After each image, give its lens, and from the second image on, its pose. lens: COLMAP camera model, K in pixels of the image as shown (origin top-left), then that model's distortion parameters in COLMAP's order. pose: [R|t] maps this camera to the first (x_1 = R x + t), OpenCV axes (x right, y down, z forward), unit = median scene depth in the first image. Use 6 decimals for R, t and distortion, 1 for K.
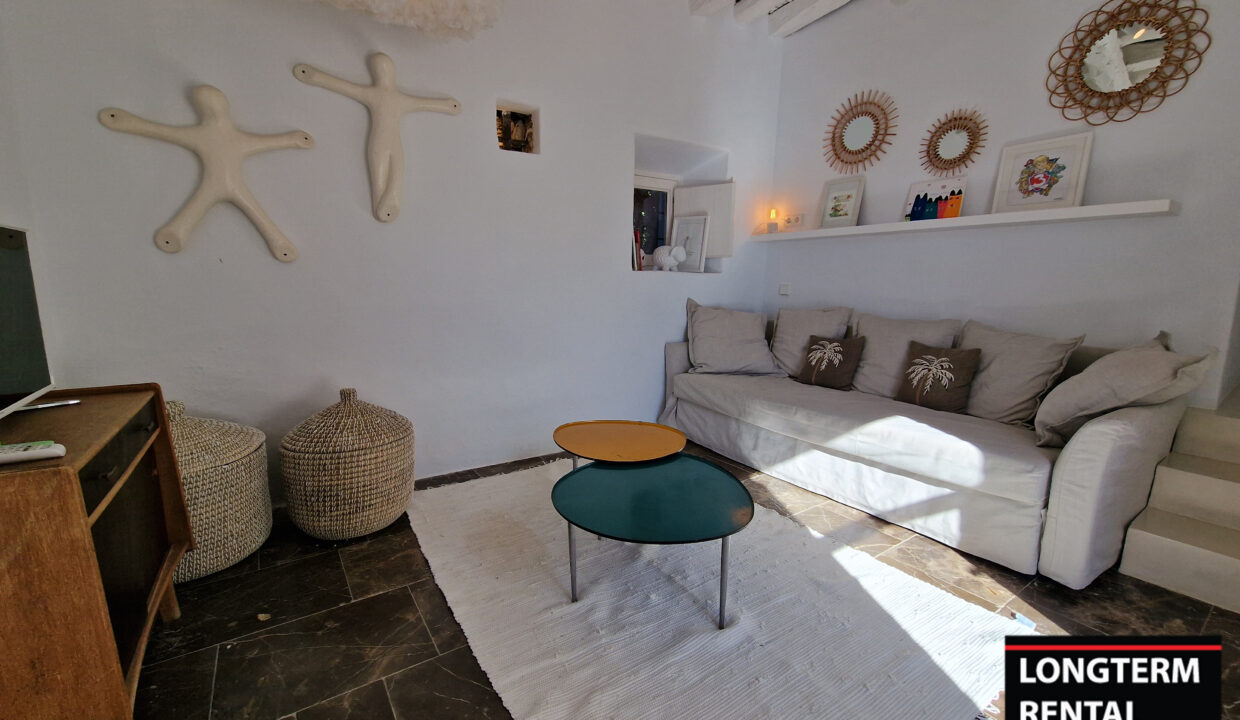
lens RADIAL K [[515.8, 0, 620.0], [0, 515.8, 360.0], [0, 0, 1]] dist [0.013954, -0.009054]
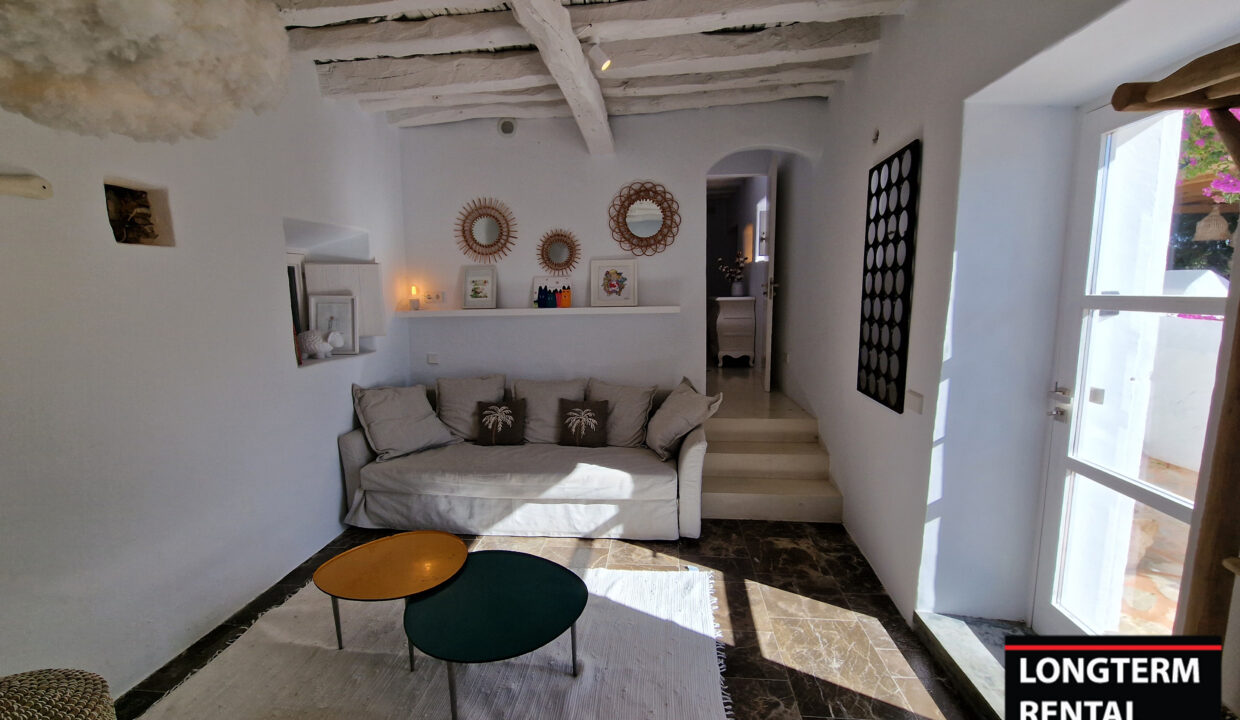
lens RADIAL K [[515.8, 0, 620.0], [0, 515.8, 360.0], [0, 0, 1]] dist [0.013954, -0.009054]
pose [[0.634134, -0.125457, 0.762977, -0.353784], [0.140241, 0.989045, 0.046070, -0.175750], [-0.760399, 0.077786, 0.644781, 0.004264]]
